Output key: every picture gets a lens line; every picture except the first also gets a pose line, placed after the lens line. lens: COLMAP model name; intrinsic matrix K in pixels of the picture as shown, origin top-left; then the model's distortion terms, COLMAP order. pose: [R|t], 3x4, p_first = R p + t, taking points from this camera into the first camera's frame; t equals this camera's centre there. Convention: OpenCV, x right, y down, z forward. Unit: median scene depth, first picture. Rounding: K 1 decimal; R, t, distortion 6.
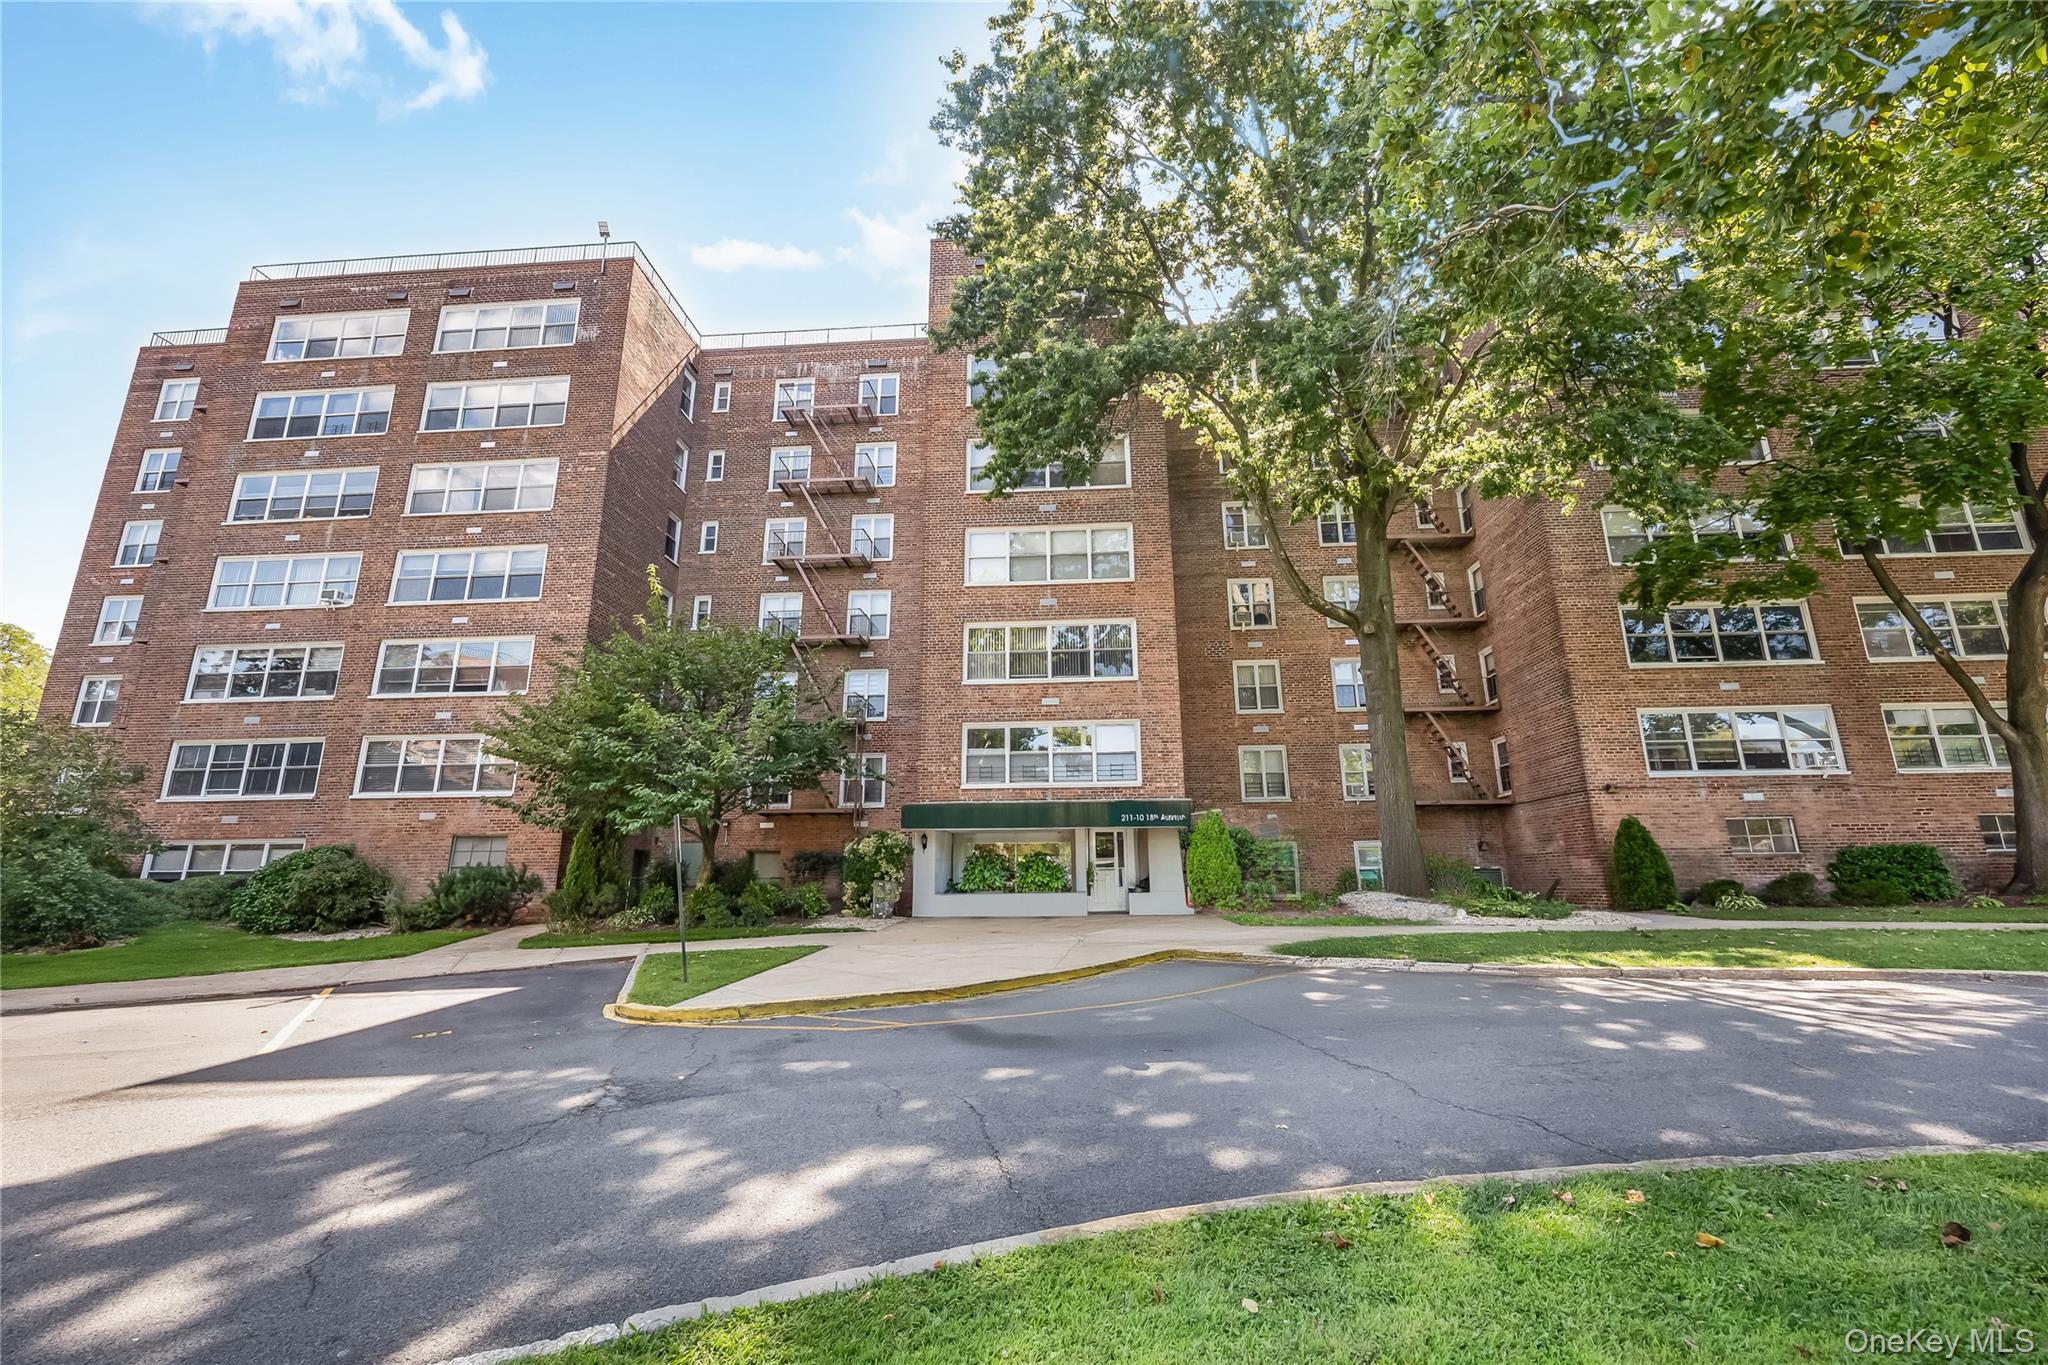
lens RADIAL K [[837.6, 0, 1023.9], [0, 837.6, 682.9], [0, 0, 1]] dist [-0.002228, -0.001986]
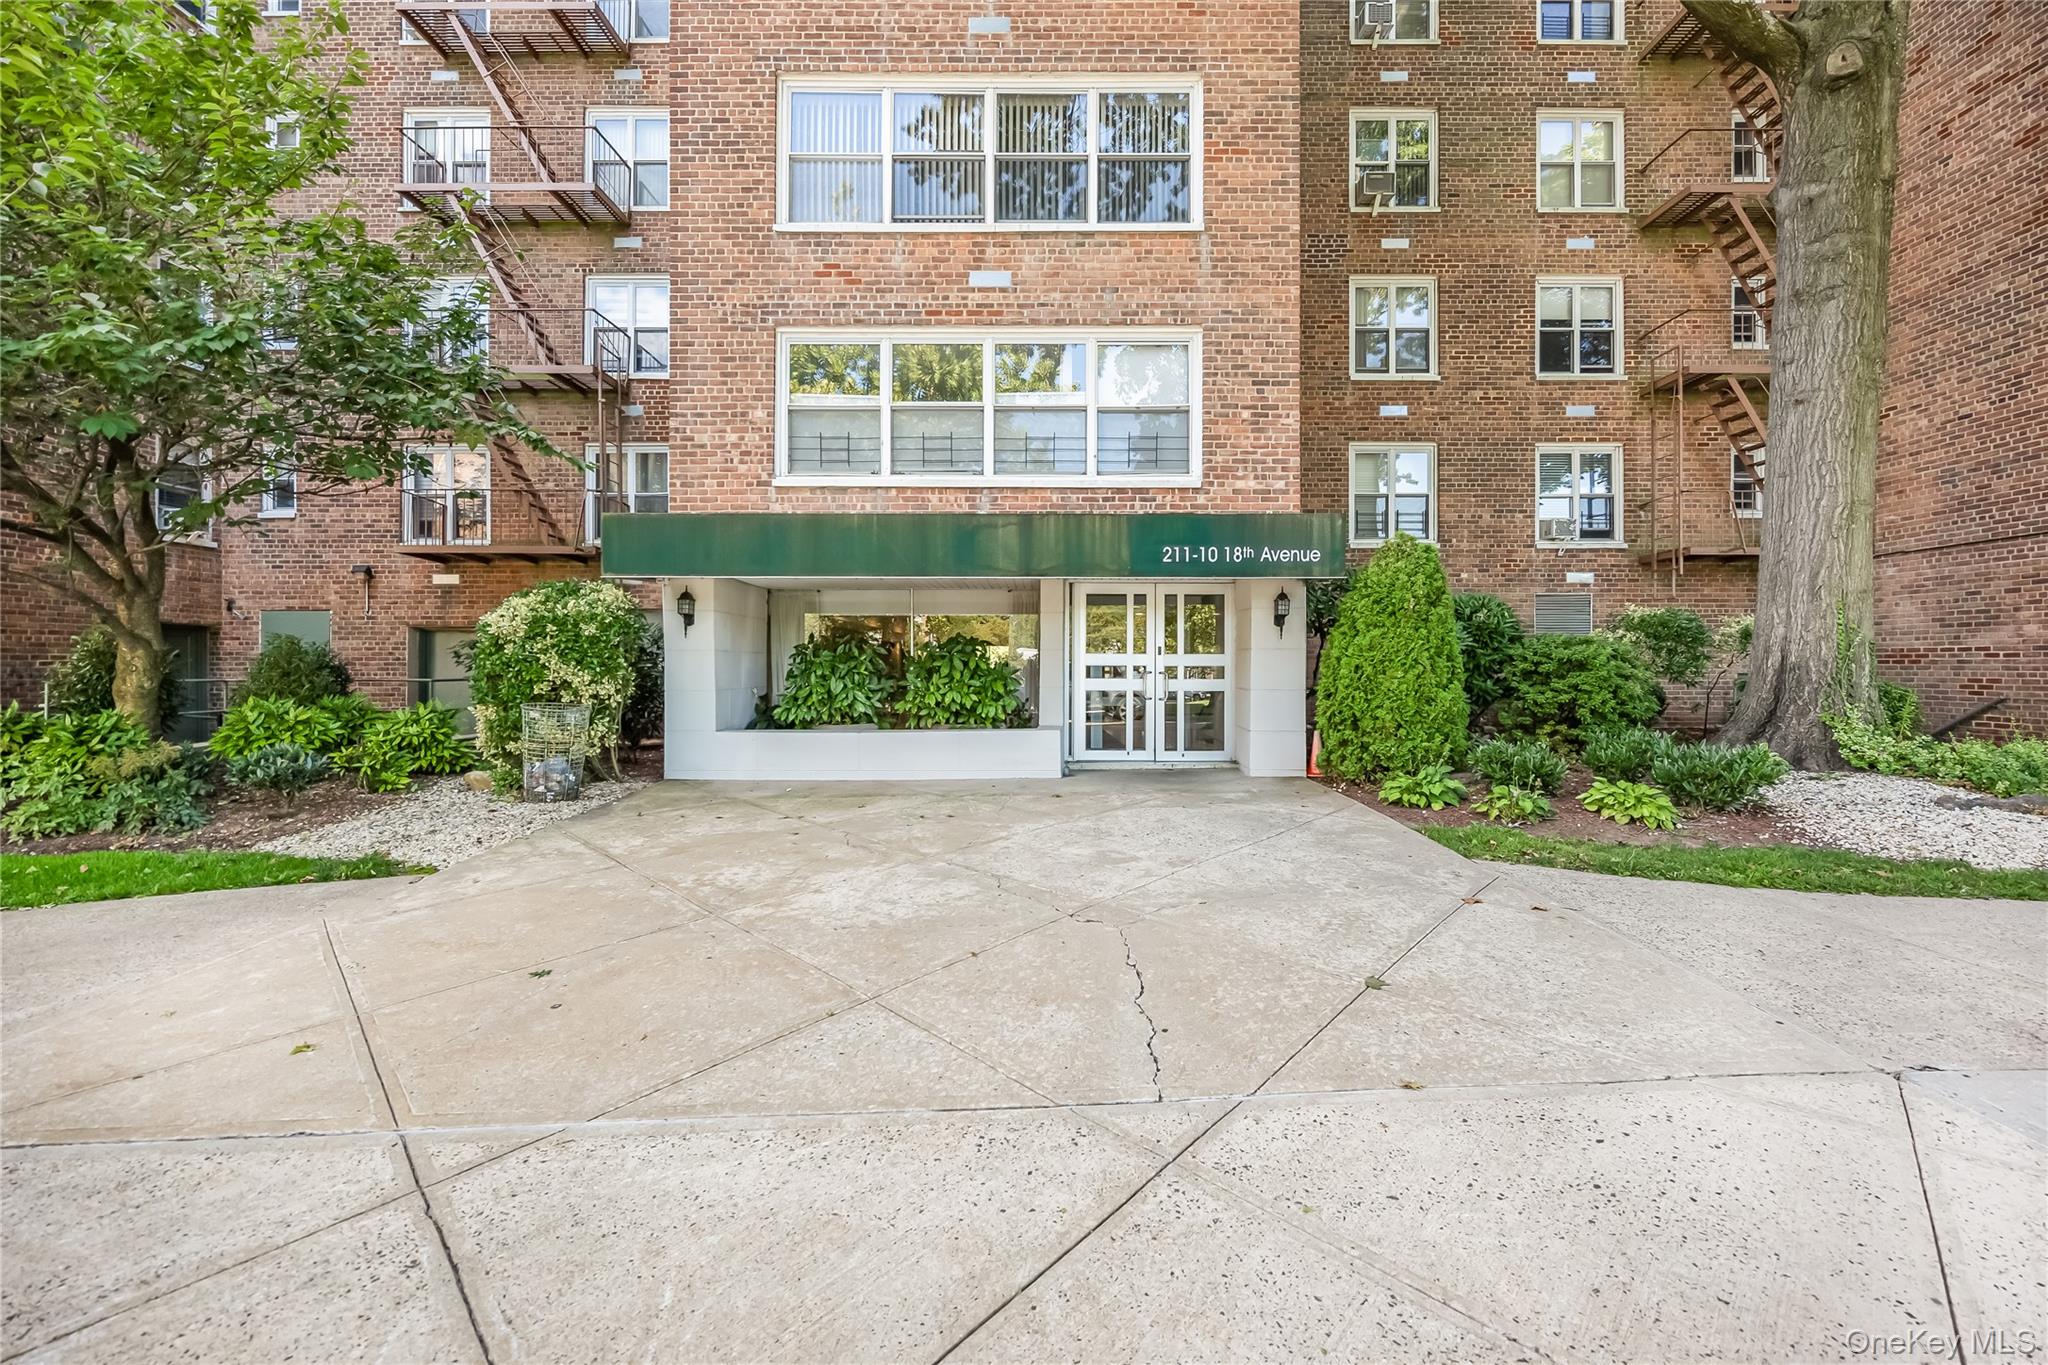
lens RADIAL K [[837.6, 0, 1031.2], [0, 837.6, 675.5], [0, 0, 1]] dist [-0.002228, -0.001986]
pose [[0.997701, 0.007911, 0.067307, 0.025880], [-0.024311, 0.968838, 0.246499, 0.110021], [-0.063260, -0.247569, 0.966803, 0.554469]]
